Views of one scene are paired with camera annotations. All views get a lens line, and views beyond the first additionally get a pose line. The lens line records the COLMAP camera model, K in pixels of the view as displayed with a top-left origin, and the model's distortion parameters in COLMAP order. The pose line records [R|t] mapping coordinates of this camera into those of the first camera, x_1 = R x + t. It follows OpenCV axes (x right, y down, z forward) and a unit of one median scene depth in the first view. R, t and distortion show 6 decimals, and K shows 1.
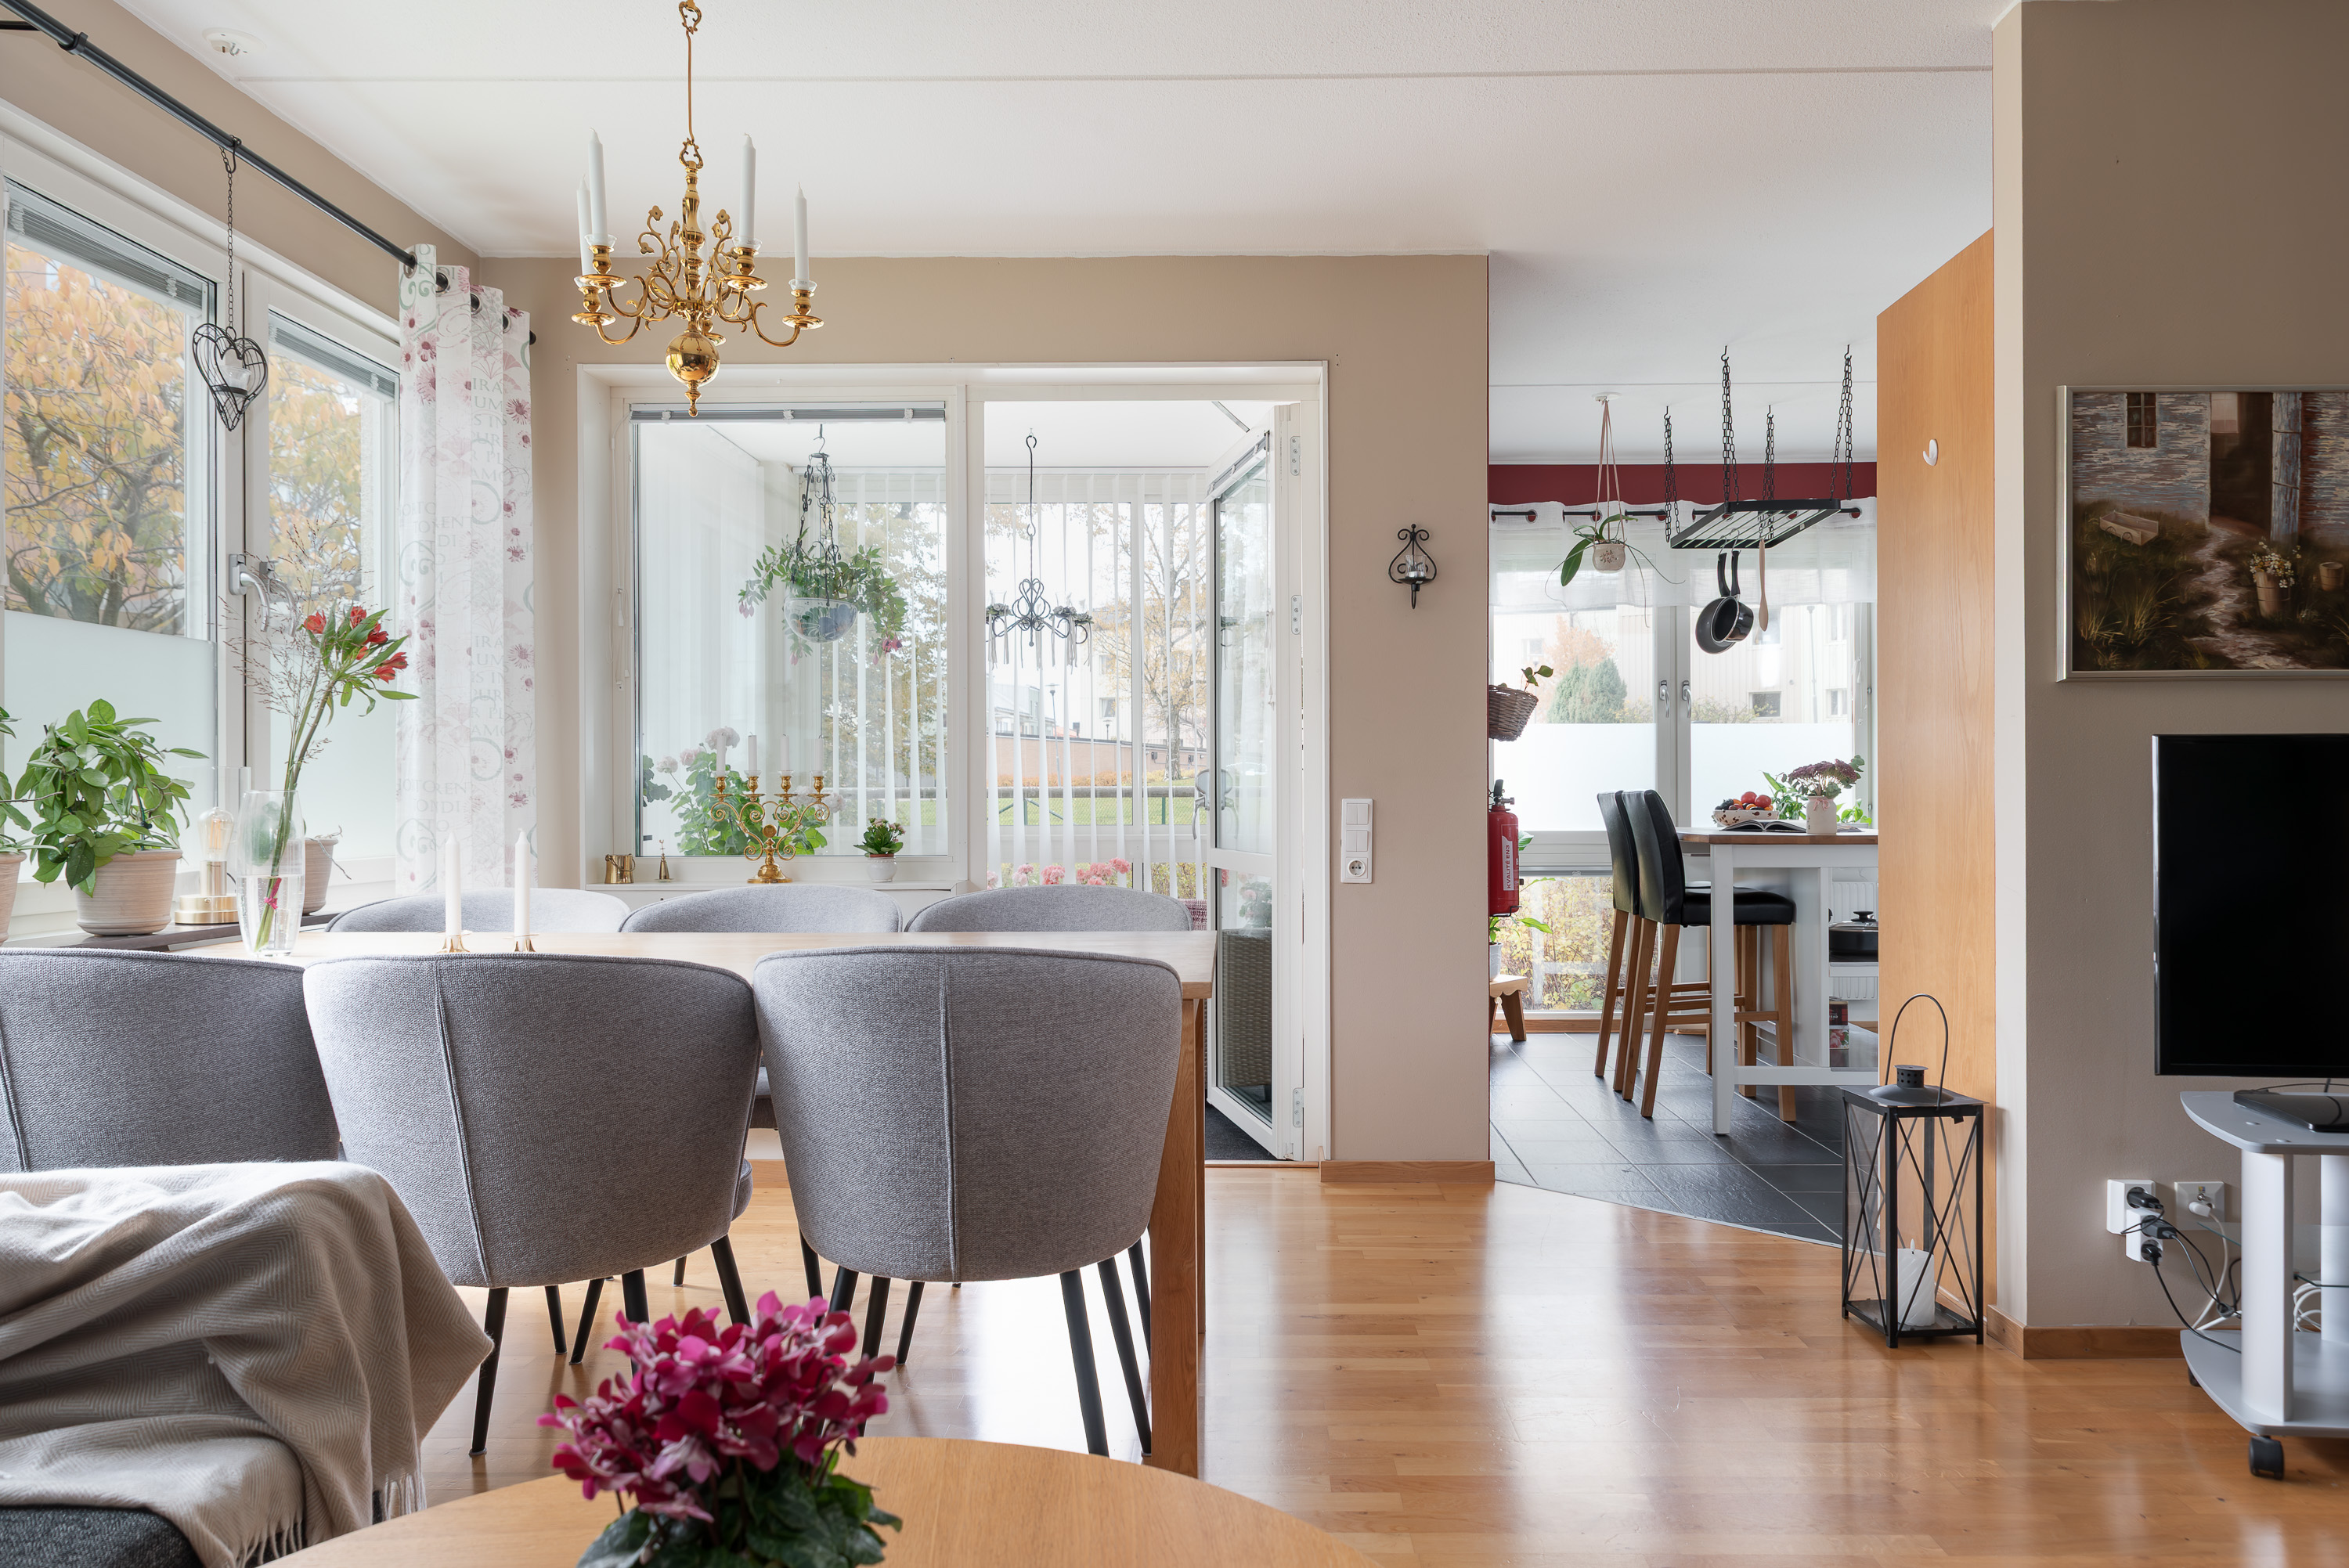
lens RADIAL K [[1591.4, 0, 1210.7], [0, 1591.4, 787.0], [0, 0, 1]] dist [0.008524, -0.000630]
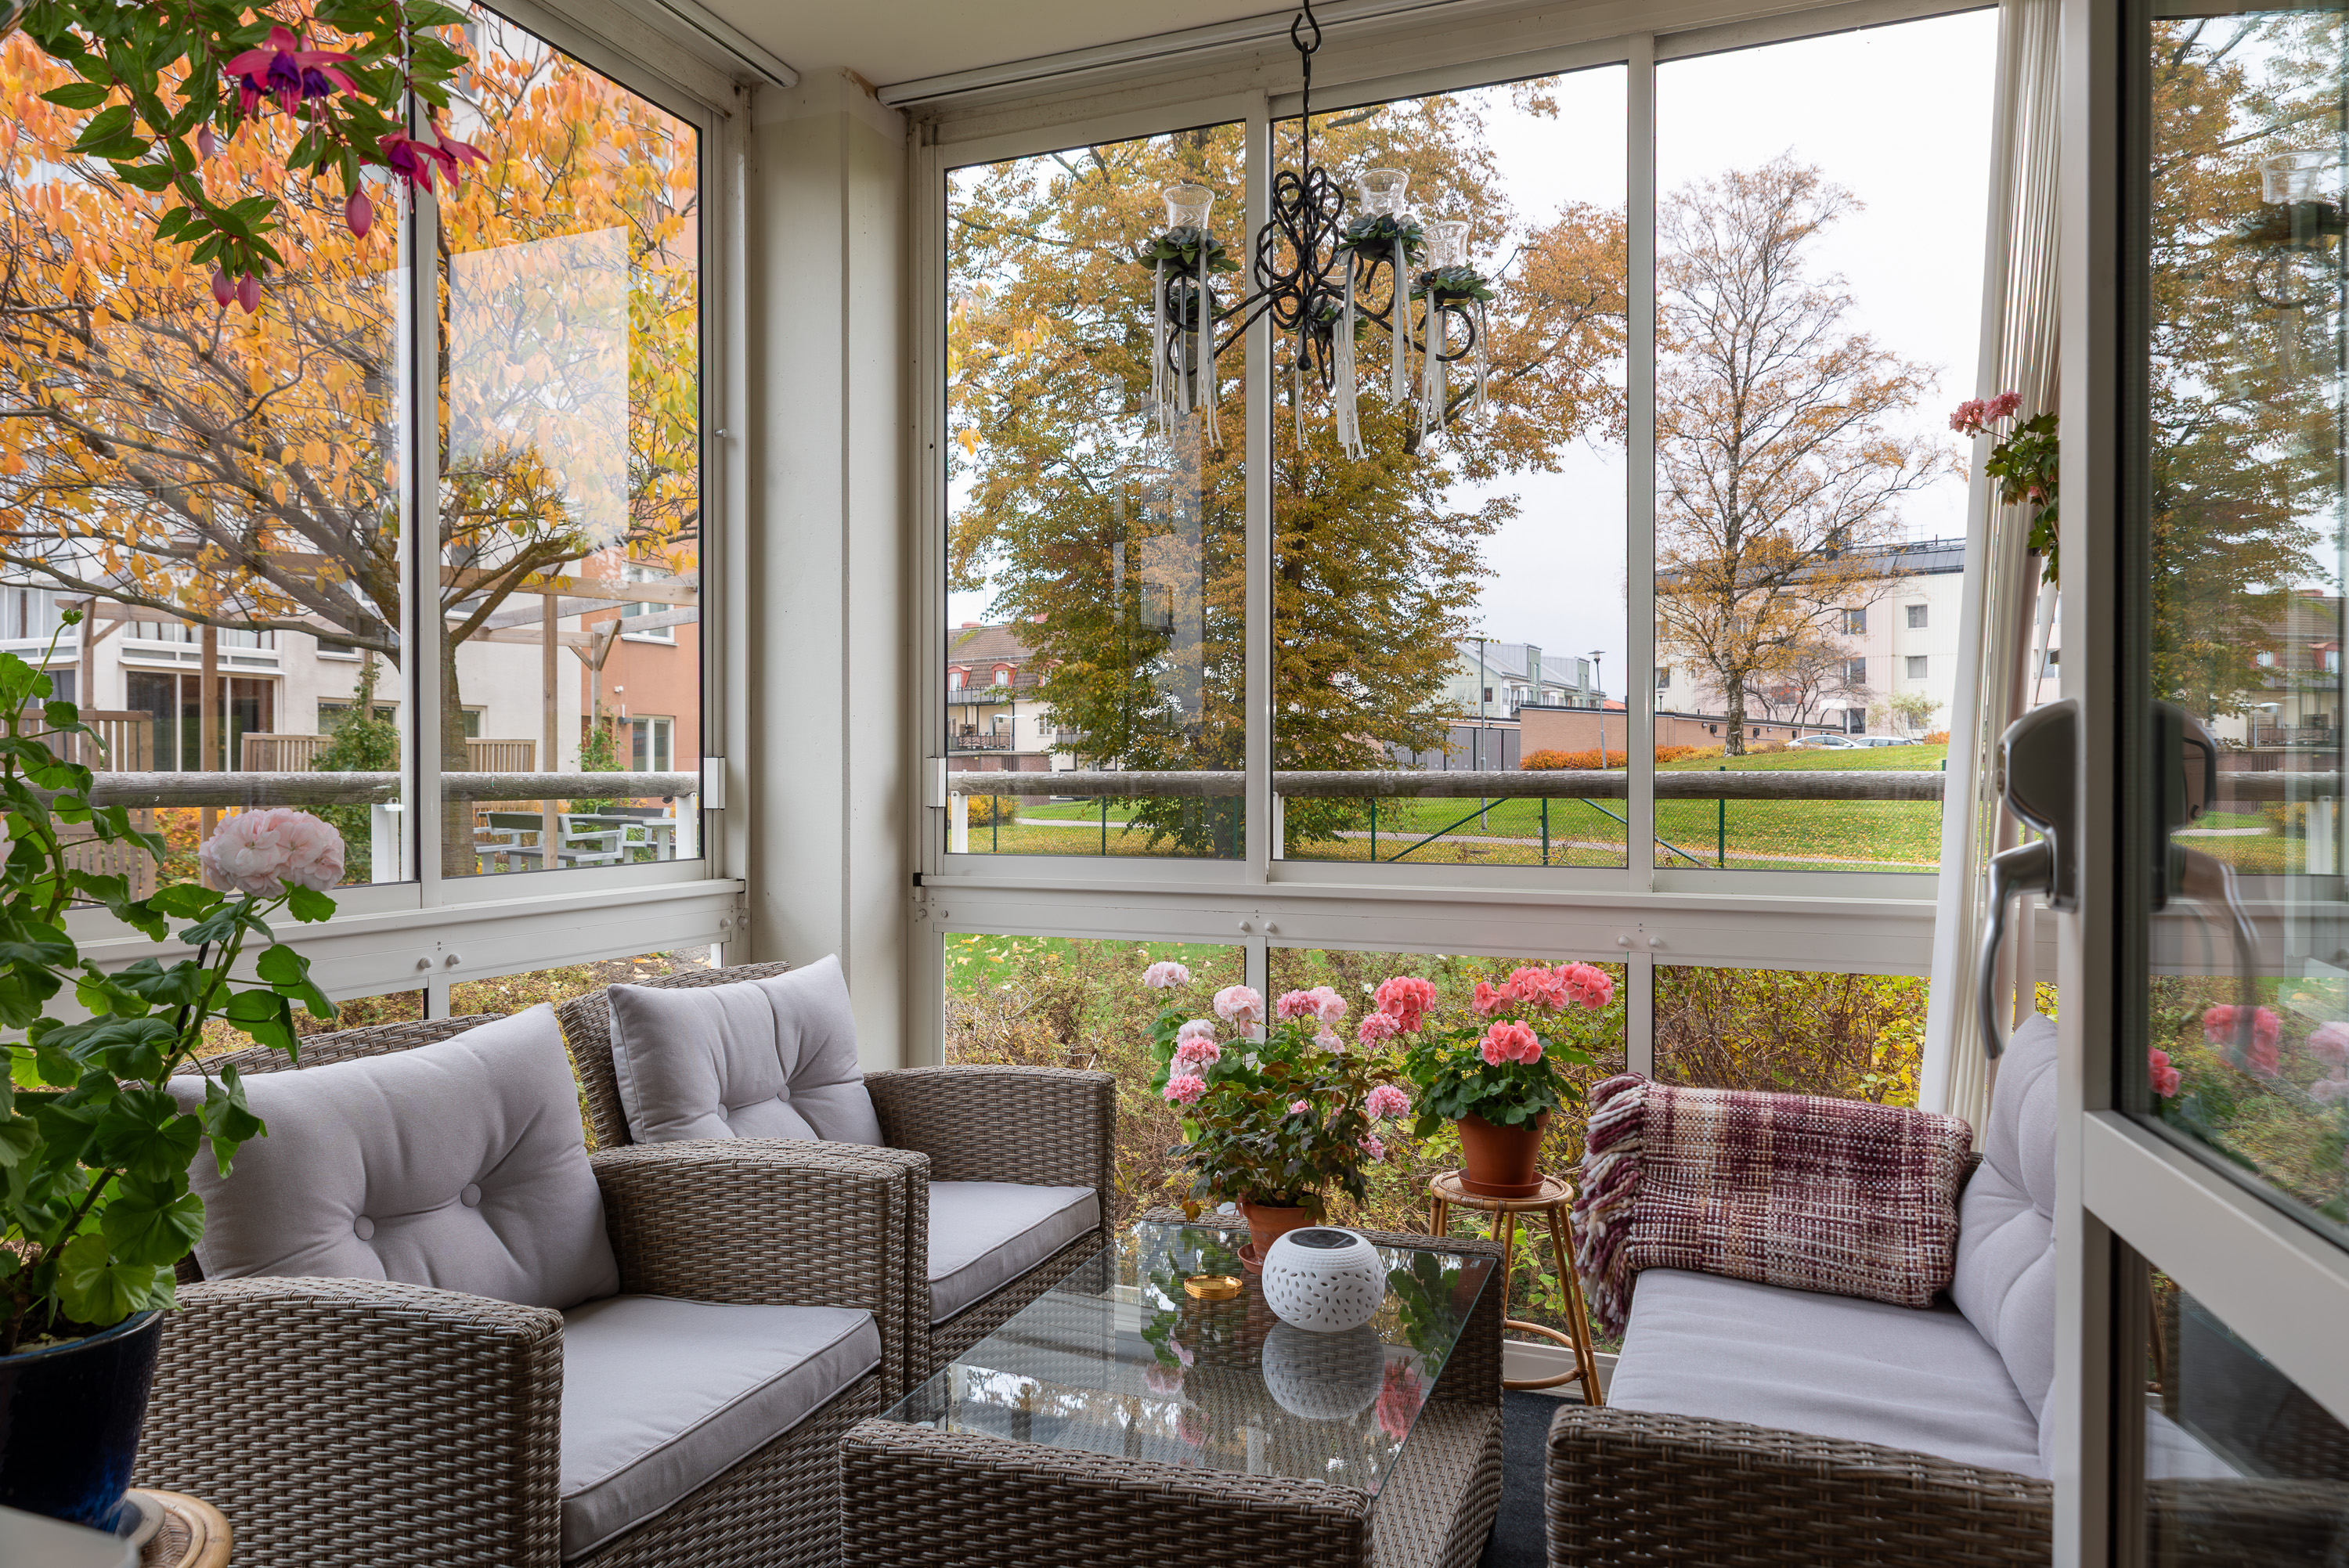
lens RADIAL K [[1574.2, 0, 1169.0], [0, 1574.2, 792.2], [0, 0, 1]] dist [0.002044, -0.002008]
pose [[0.932888, 0.009017, -0.360055, -0.029816], [-0.002211, 0.999811, 0.019311, -0.006016], [0.360161, -0.017219, 0.932731, 1.236757]]
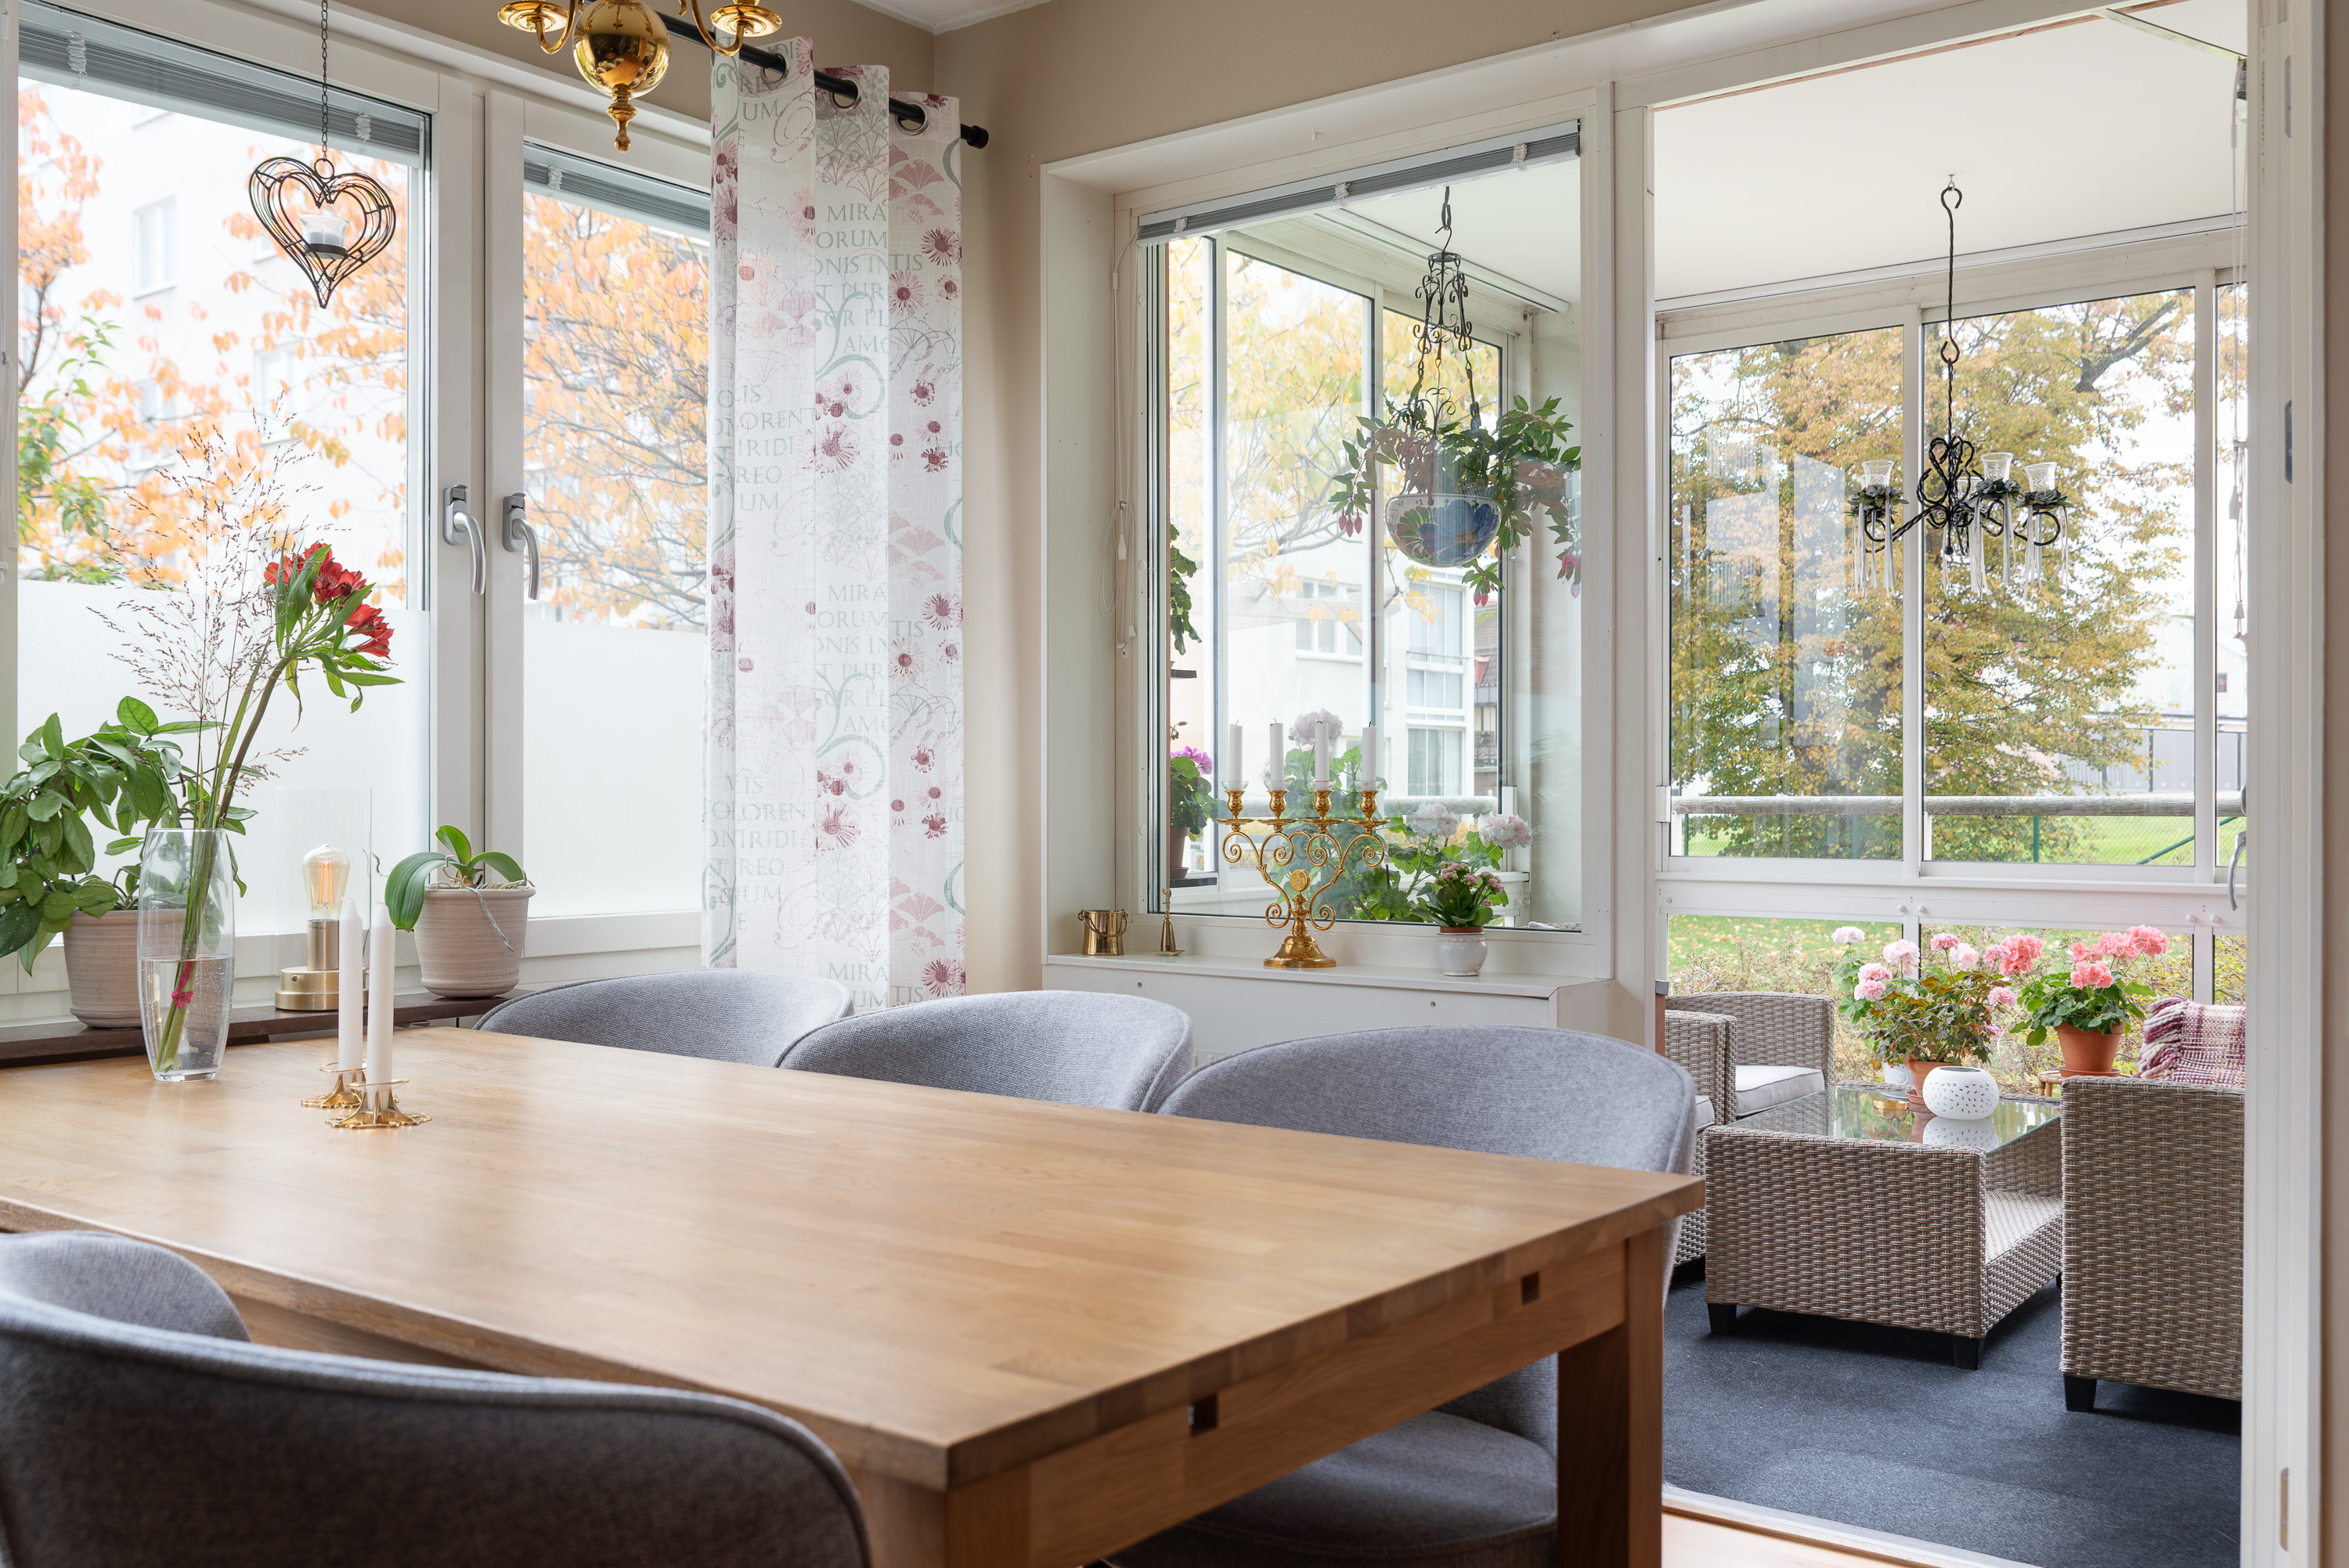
lens RADIAL K [[2066.4, 0, 1173.6], [0, 2066.4, 796.8], [0, 0, 1]] dist [-0.009546, 0.005820]
pose [[0.802077, 0.005246, -0.597198, 0.199570], [0.000025, 0.999961, 0.008818, -0.014573], [0.597221, -0.007087, 0.802045, 0.437498]]
